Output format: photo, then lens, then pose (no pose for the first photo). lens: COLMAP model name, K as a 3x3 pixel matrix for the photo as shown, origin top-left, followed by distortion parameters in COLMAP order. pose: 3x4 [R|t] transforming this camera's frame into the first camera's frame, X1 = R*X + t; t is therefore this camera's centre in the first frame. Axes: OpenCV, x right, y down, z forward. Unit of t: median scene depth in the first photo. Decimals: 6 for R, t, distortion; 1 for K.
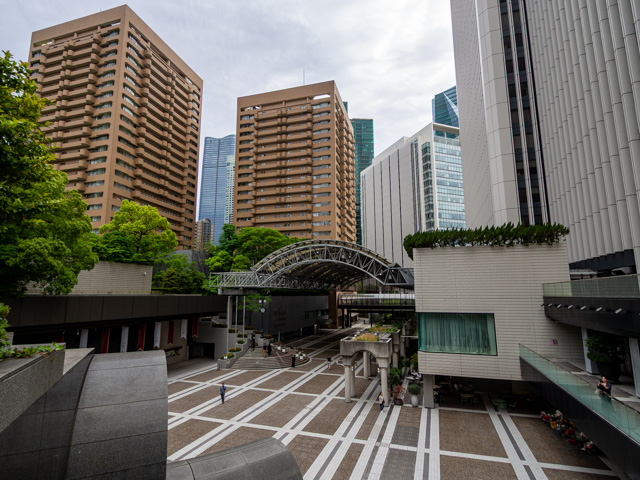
lens RADIAL K [[341.9, 0, 317.5], [0, 341.9, 240.7], [0, 0, 1]] dist [0.001416, -0.002887]
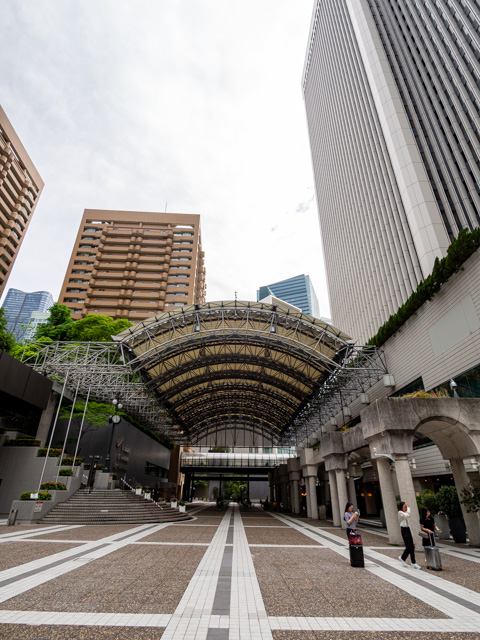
lens RADIAL K [[341.9, 0, 242.8], [0, 341.9, 317.9], [0, 0, 1]] dist [0.001416, -0.002887]
pose [[0.941230, 0.162559, 0.296075, -0.074811], [-0.062132, 0.944938, -0.321296, 0.101646], [-0.332002, 0.284018, 0.899505, 0.181679]]
